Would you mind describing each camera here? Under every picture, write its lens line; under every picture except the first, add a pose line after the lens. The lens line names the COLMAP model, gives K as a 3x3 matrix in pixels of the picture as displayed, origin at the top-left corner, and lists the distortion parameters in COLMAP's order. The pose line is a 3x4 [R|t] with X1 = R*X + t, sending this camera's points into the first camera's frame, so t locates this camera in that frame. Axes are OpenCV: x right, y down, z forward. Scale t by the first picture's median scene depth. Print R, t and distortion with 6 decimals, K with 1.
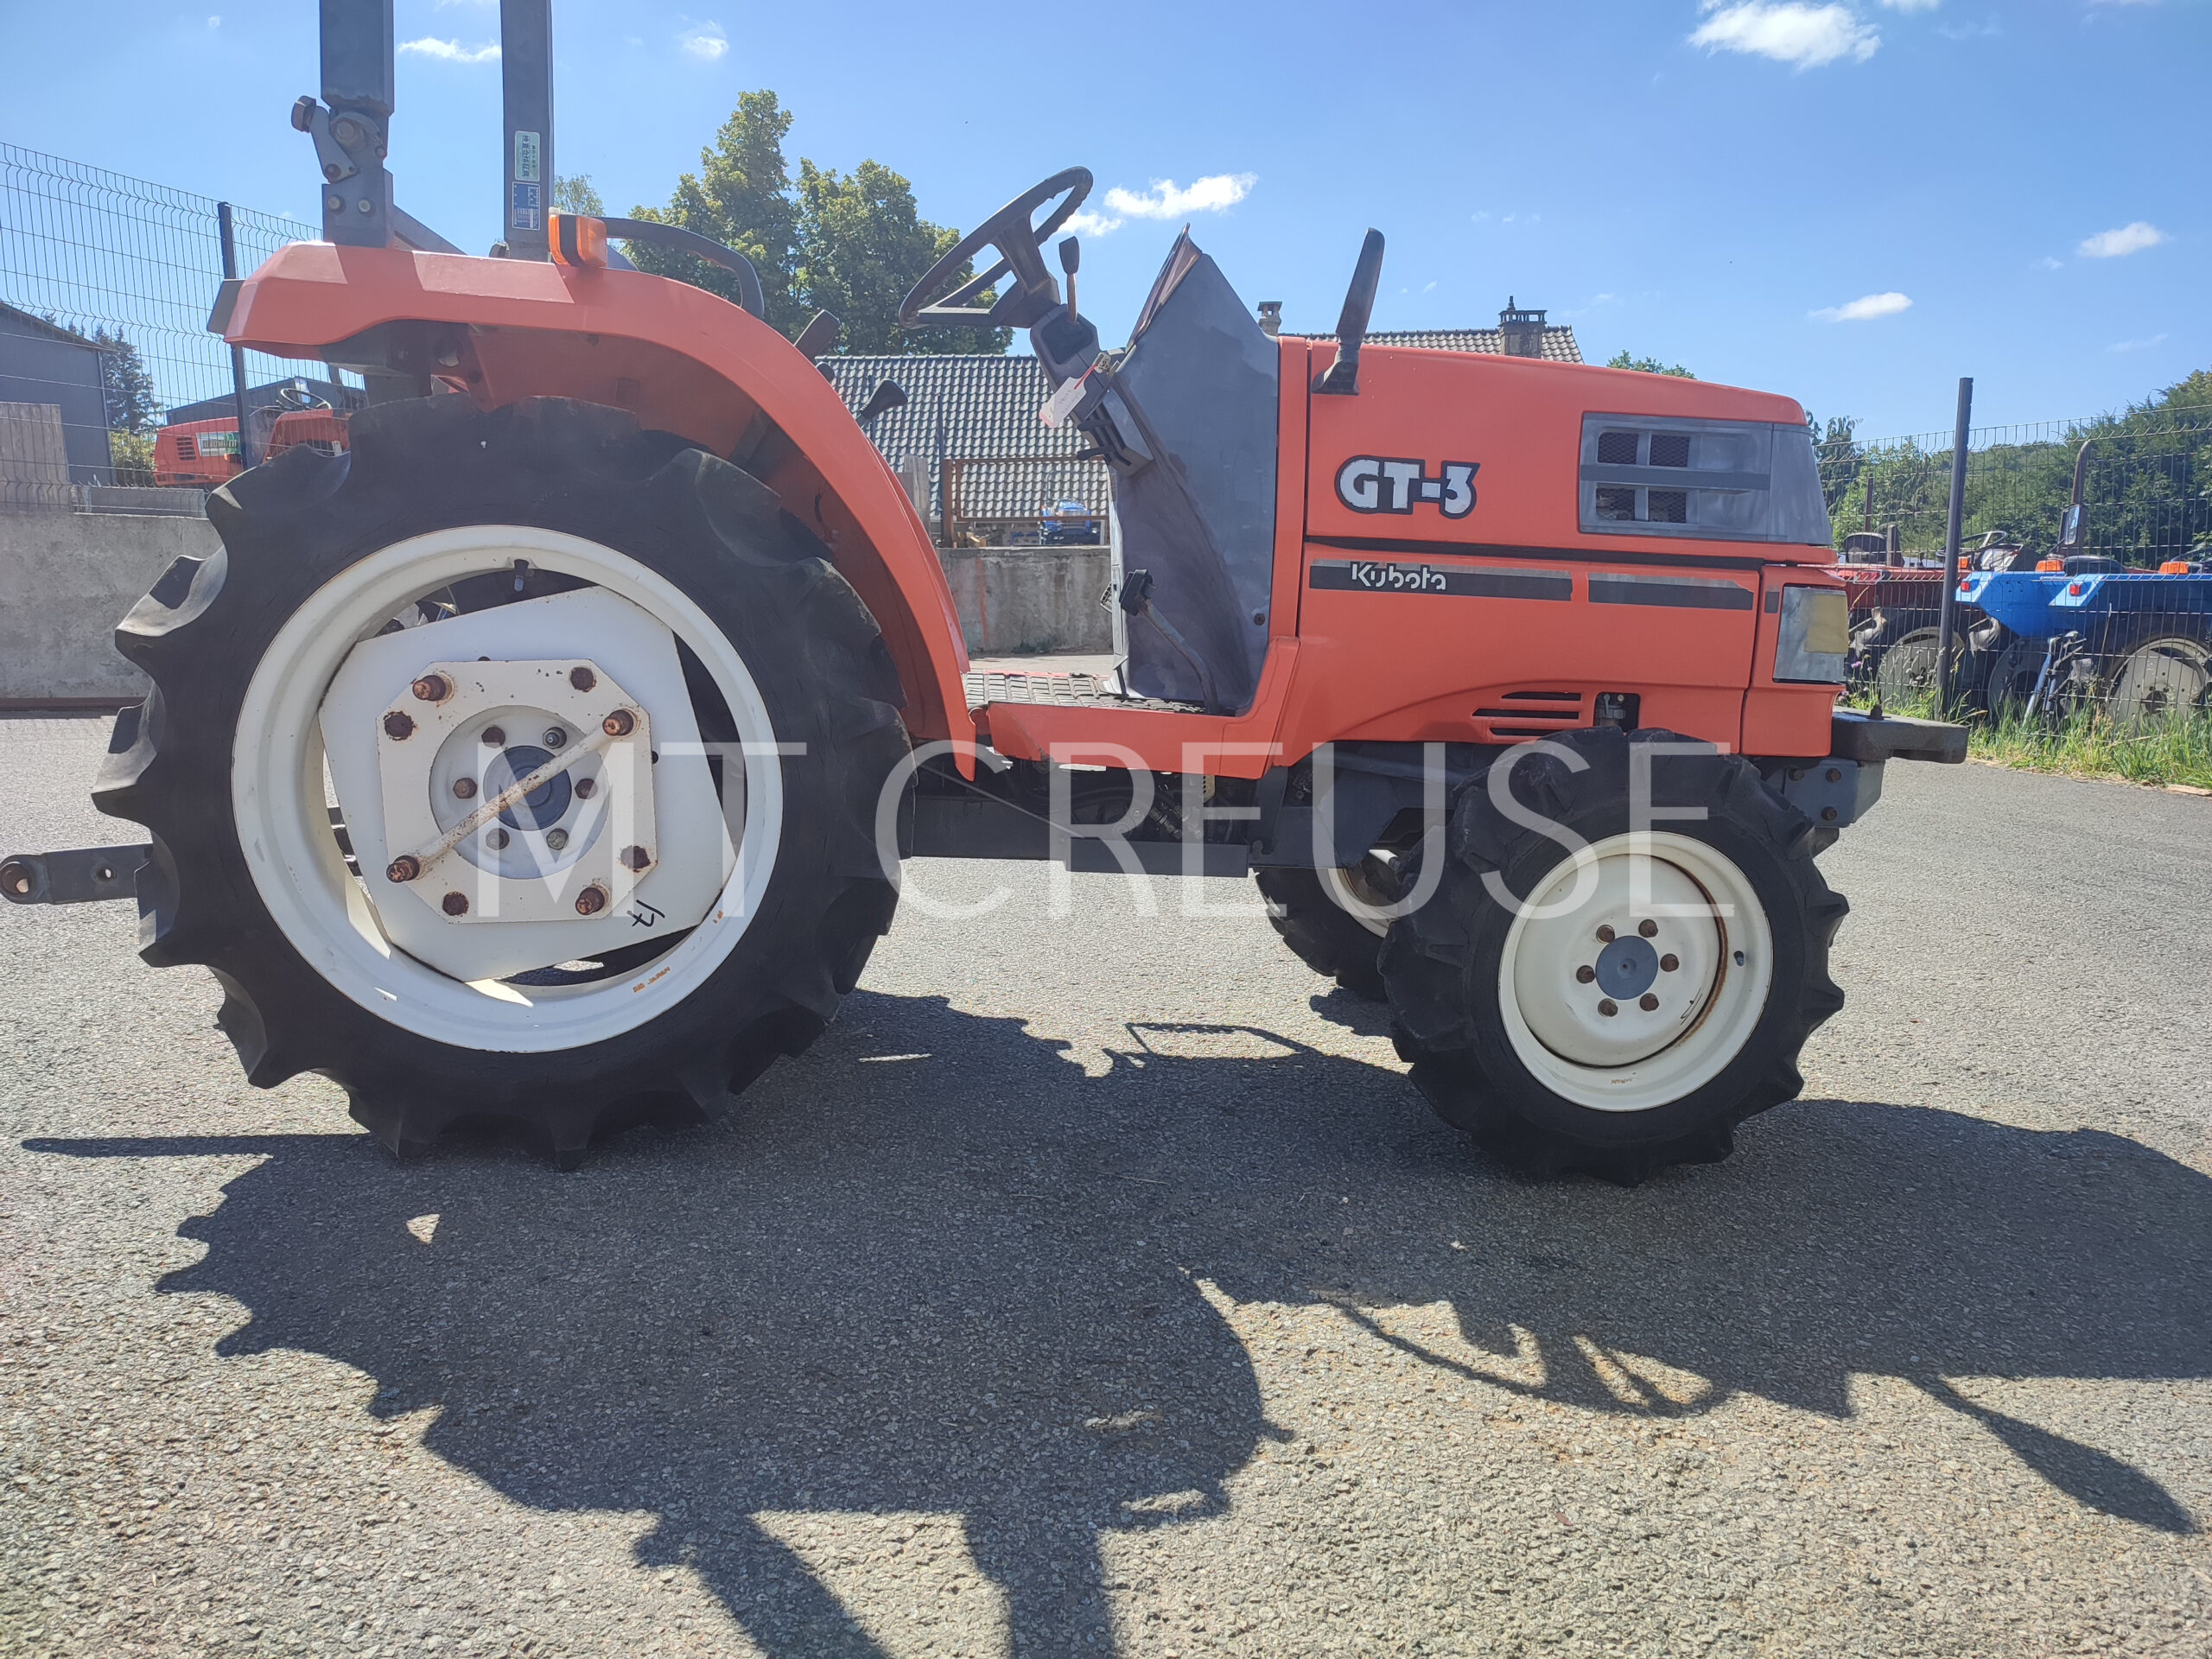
lens RADIAL K [[1587.3, 0, 1106.0], [0, 1587.3, 829.5], [0, 0, 1]] dist [0.003849, -0.004603]
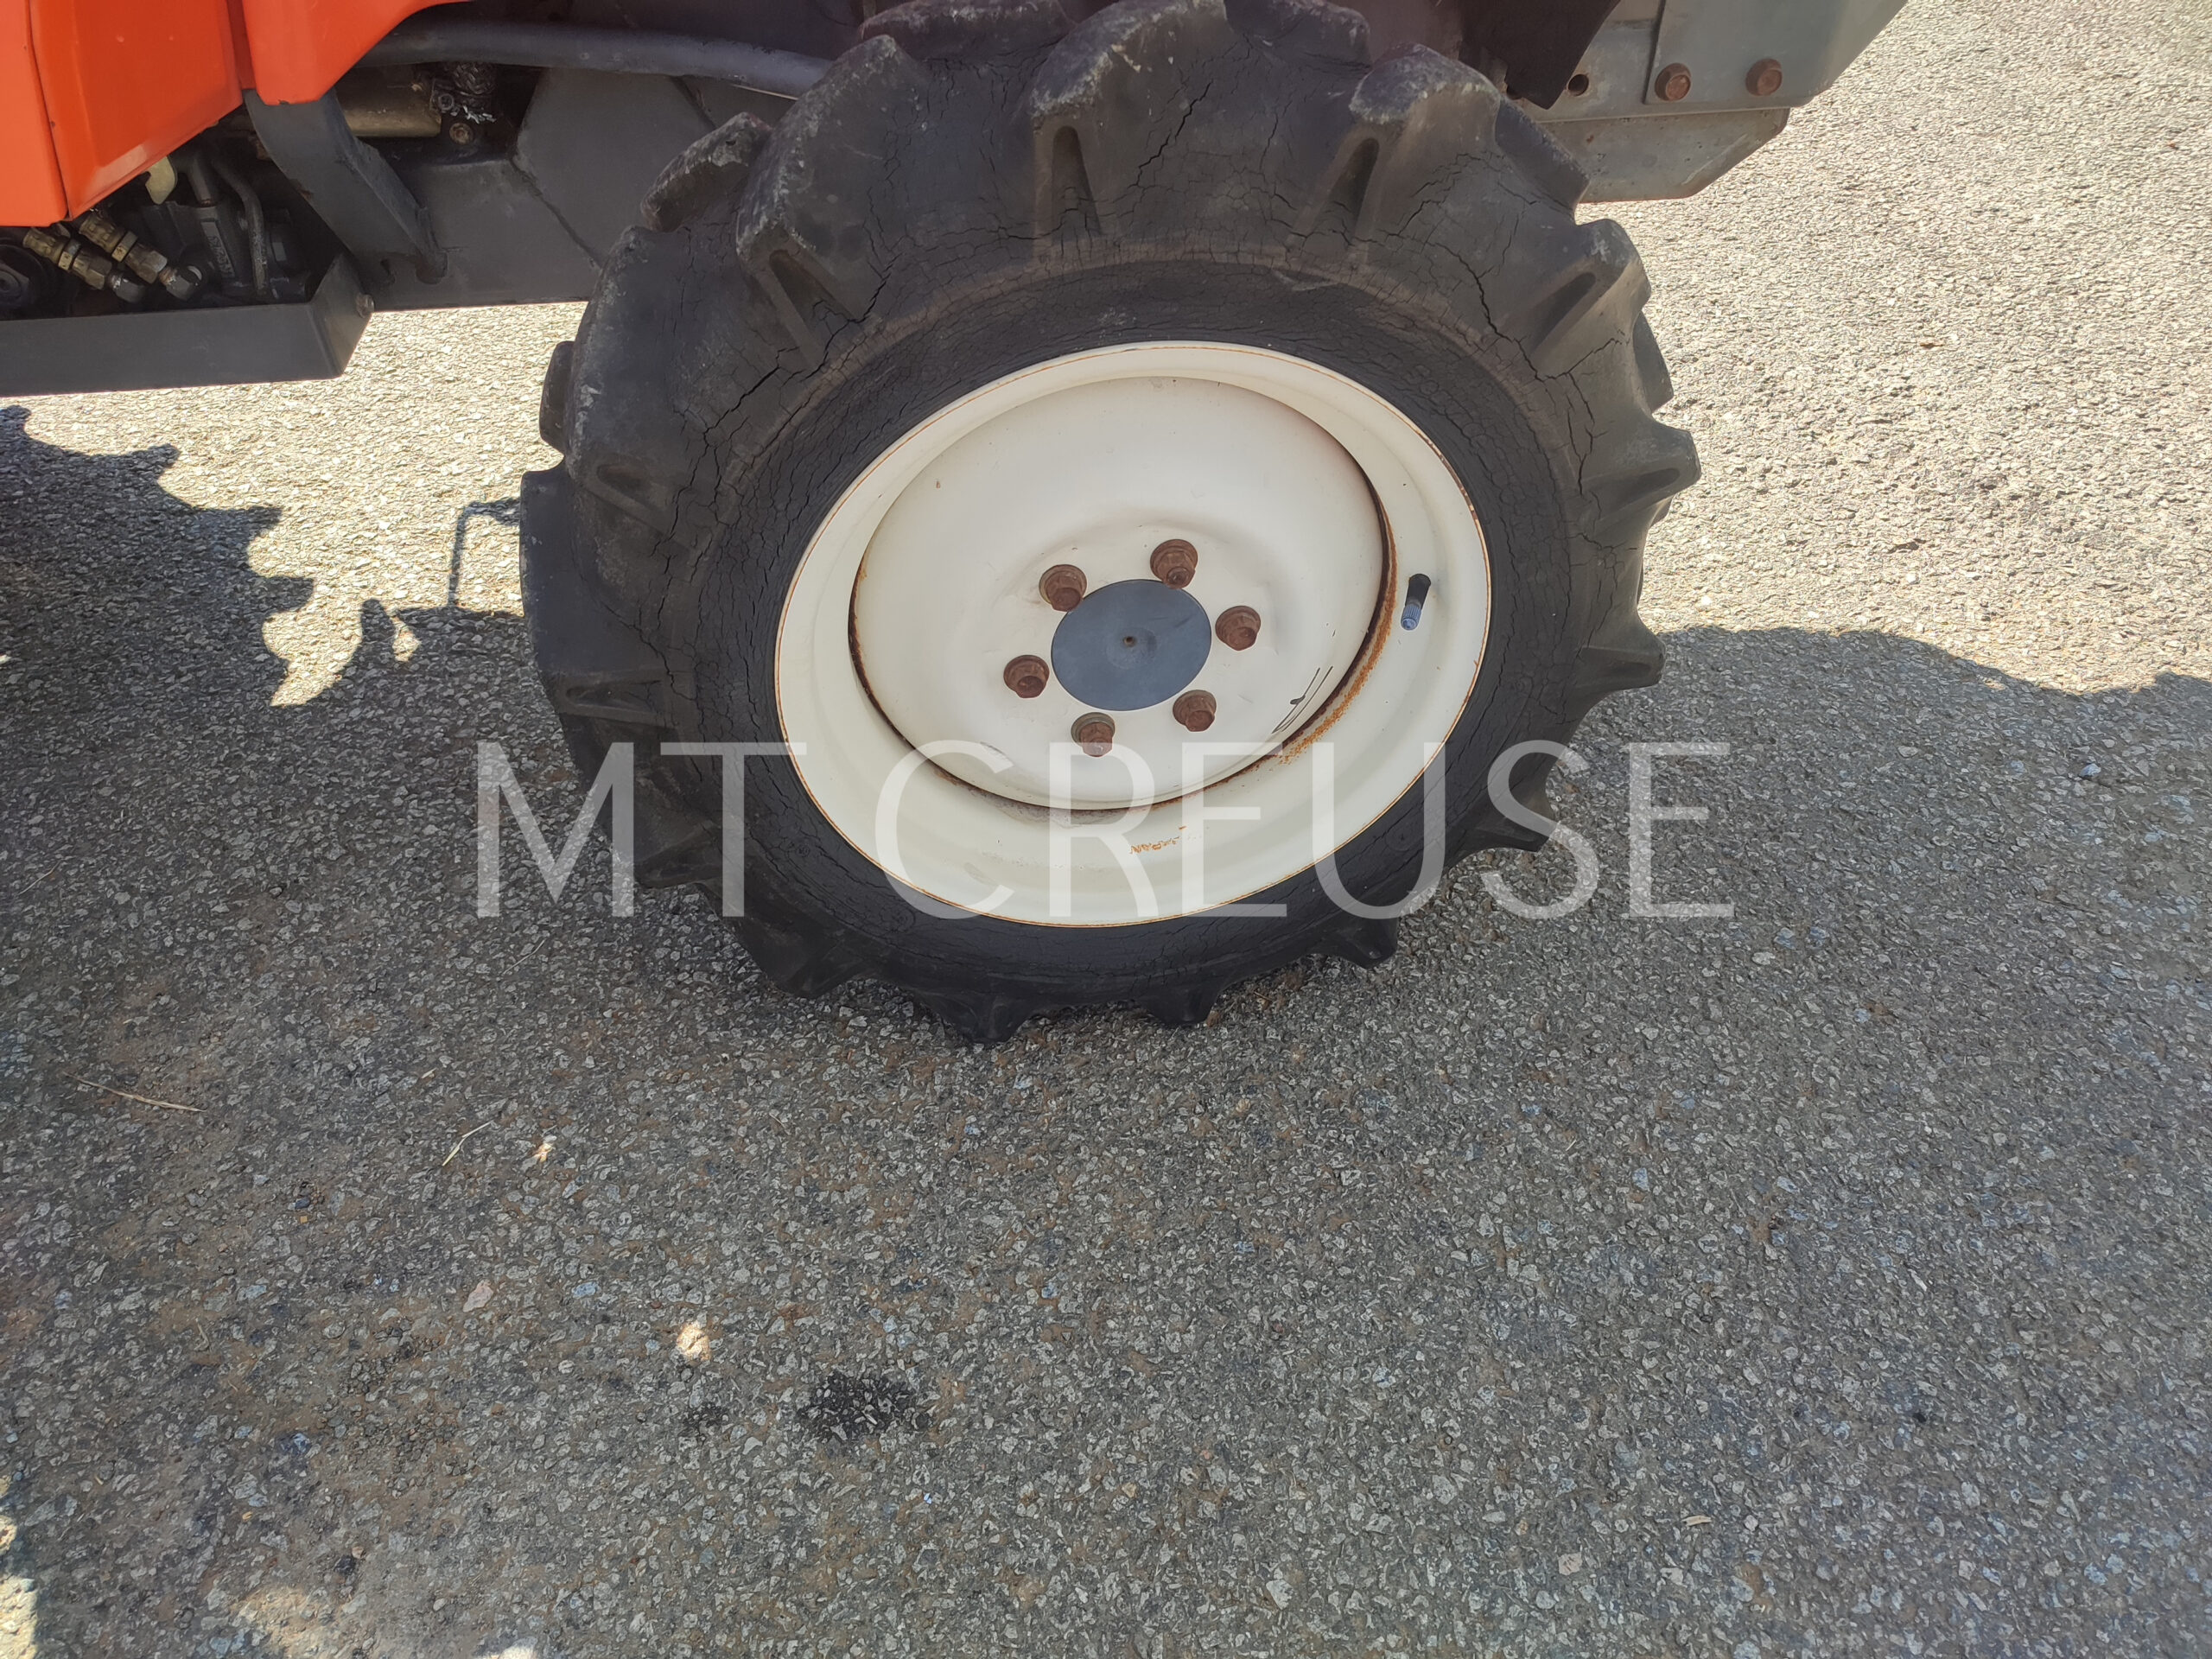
lens RADIAL K [[1587.3, 0, 1106.0], [0, 1587.3, 829.5], [0, 0, 1]] dist [0.003849, -0.004603]
pose [[0.997904, -0.053971, -0.035701, 0.332169], [0.064711, 0.831987, 0.551009, -0.099101], [-0.000035, -0.552164, 0.833735, 0.630680]]
